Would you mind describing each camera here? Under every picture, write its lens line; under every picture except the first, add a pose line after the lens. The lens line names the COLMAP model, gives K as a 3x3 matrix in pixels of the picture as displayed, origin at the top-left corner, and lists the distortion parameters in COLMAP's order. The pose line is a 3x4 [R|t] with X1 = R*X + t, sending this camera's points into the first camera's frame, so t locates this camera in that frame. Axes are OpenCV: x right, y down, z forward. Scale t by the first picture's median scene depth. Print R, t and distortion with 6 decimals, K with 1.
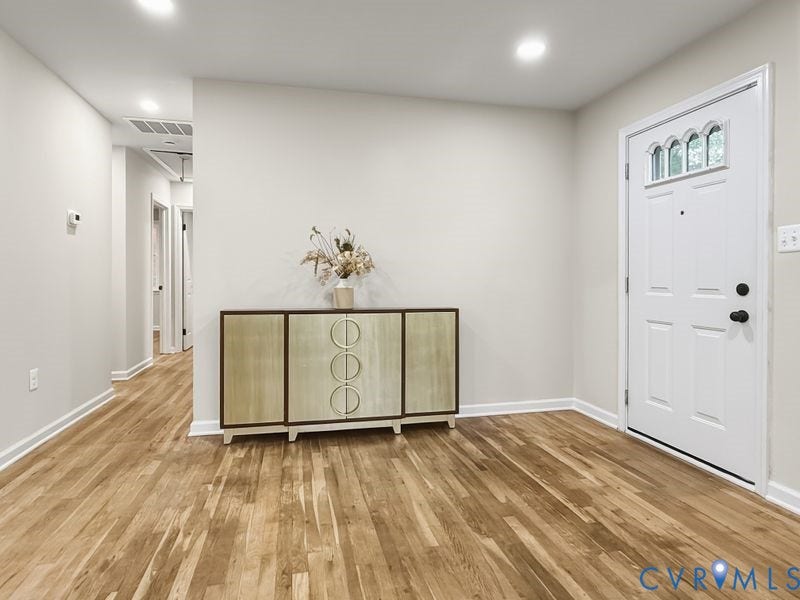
lens RADIAL K [[449.6, 0, 399.5], [0, 449.6, 280.2], [0, 0, 1]] dist [-0.001033, 0.003218]
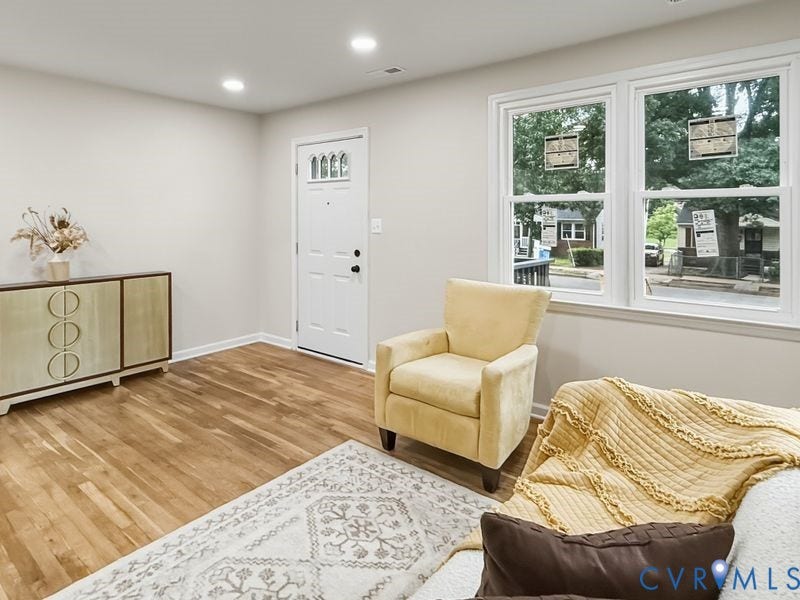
lens RADIAL K [[455.7, 0, 377.6], [0, 455.7, 216.5], [0, 0, 1]] dist [0.001140, -0.001965]
pose [[0.802364, 0.000705, 0.596835, -0.178427], [0.005380, 0.999950, -0.008414, -0.085495], [-0.596811, 0.009962, 0.802320, -0.368357]]
